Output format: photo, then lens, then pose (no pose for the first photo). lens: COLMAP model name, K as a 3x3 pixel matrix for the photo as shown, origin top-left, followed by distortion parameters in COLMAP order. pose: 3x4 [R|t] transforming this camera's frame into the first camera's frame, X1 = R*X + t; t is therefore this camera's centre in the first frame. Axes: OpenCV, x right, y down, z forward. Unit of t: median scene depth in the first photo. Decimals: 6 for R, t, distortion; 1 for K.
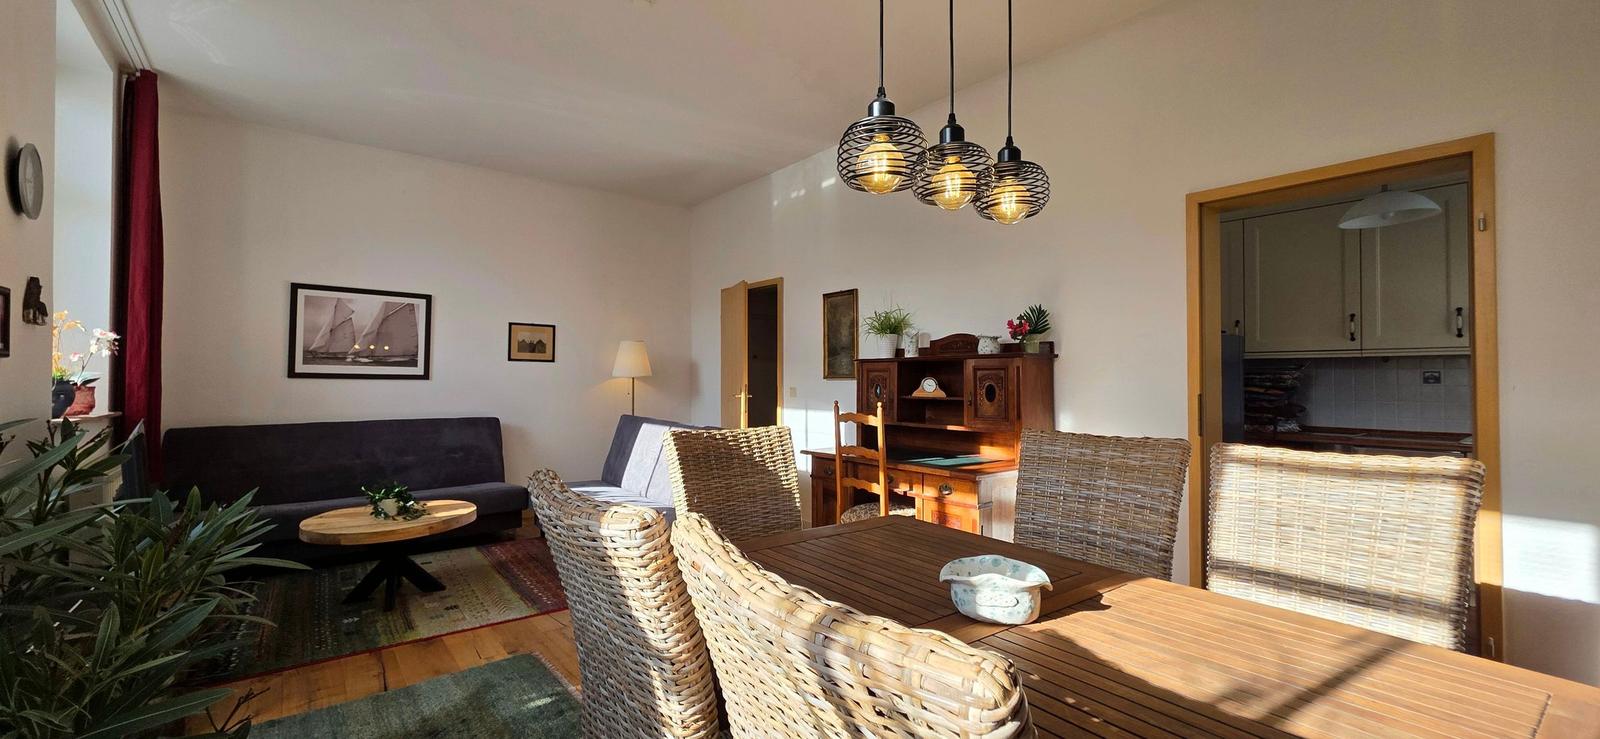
lens RADIAL K [[637.6, 0, 795.2], [0, 637.6, 369.1], [0, 0, 1]] dist [0.000934, 0.000014]
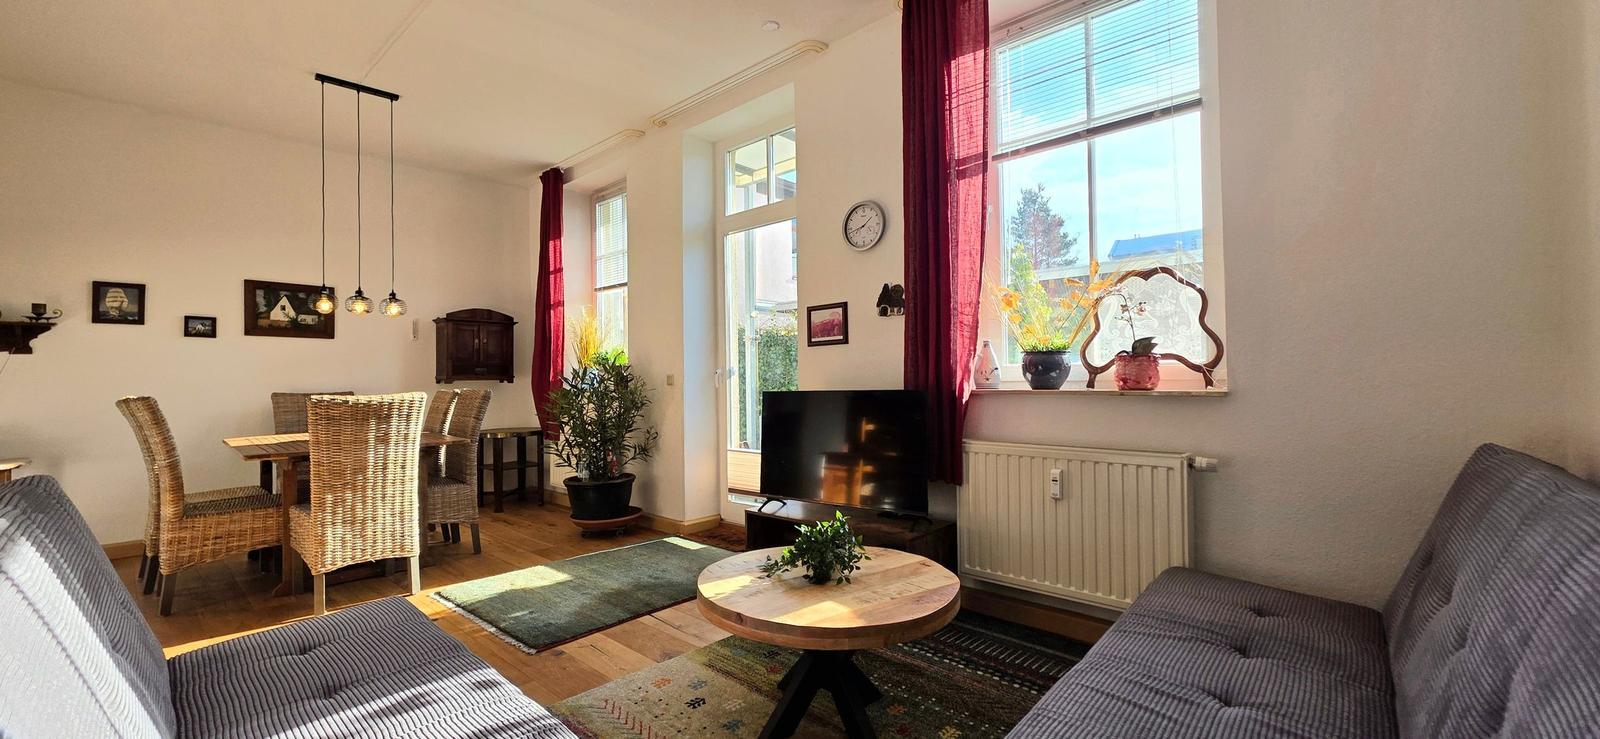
lens RADIAL K [[632.2, 0, 800.0], [0, 632.2, 369.5], [0, 0, 1]] dist [-0.001036, -0.000275]
pose [[-0.989098, 0.010255, -0.146900, -0.389966], [0.014239, 0.999558, -0.026096, 0.040466], [0.146568, -0.027903, -0.988807, 1.164248]]
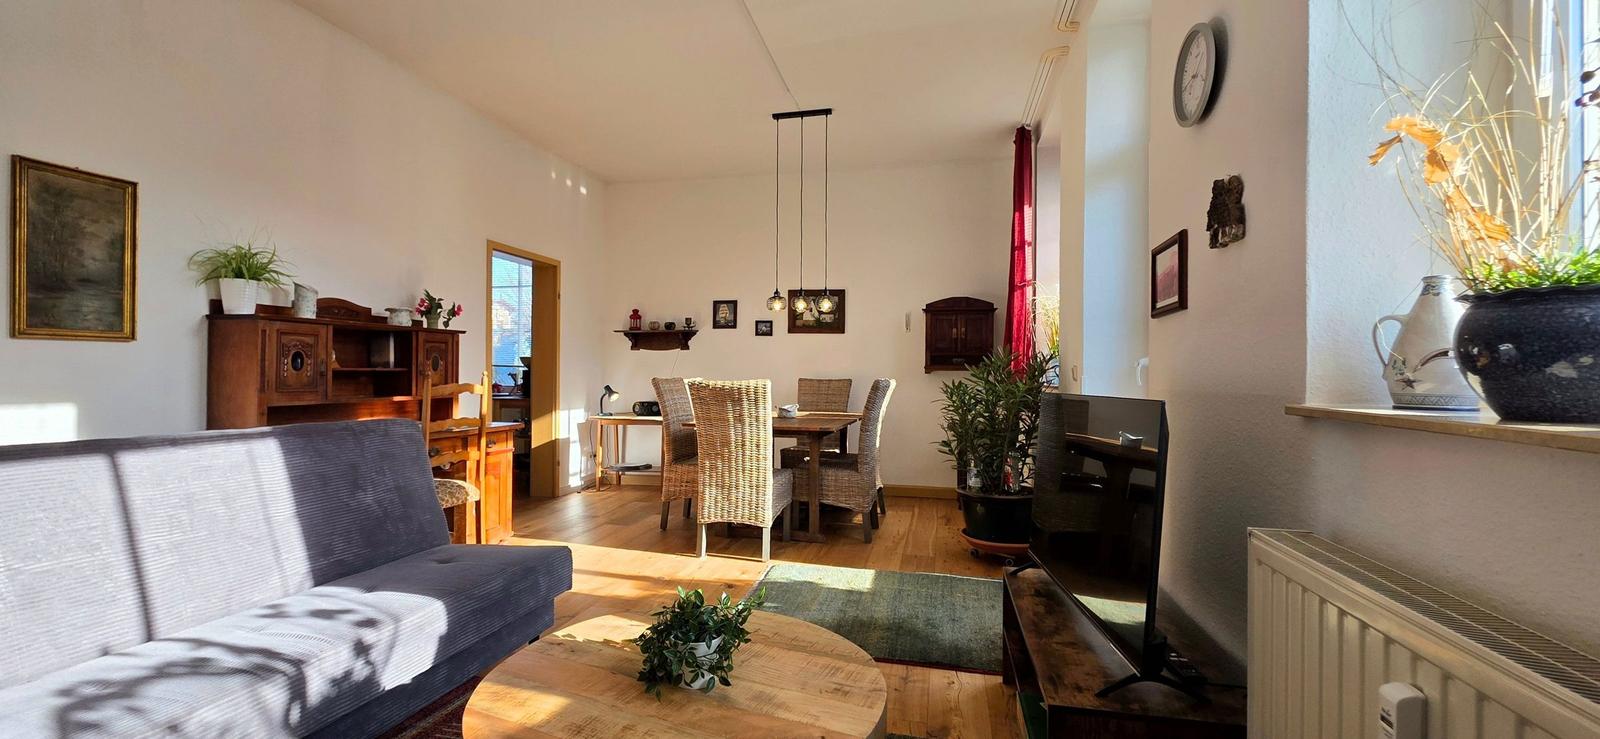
lens RADIAL K [[663.5, 0, 800.0], [0, 663.5, 369.5], [0, 0, 1]] dist [0.000494, -0.000113]
pose [[-0.618579, 0.000380, 0.785723, -0.731527], [-0.015821, 0.999791, -0.012940, 0.038992], [-0.785564, -0.020435, -0.618443, 0.879286]]
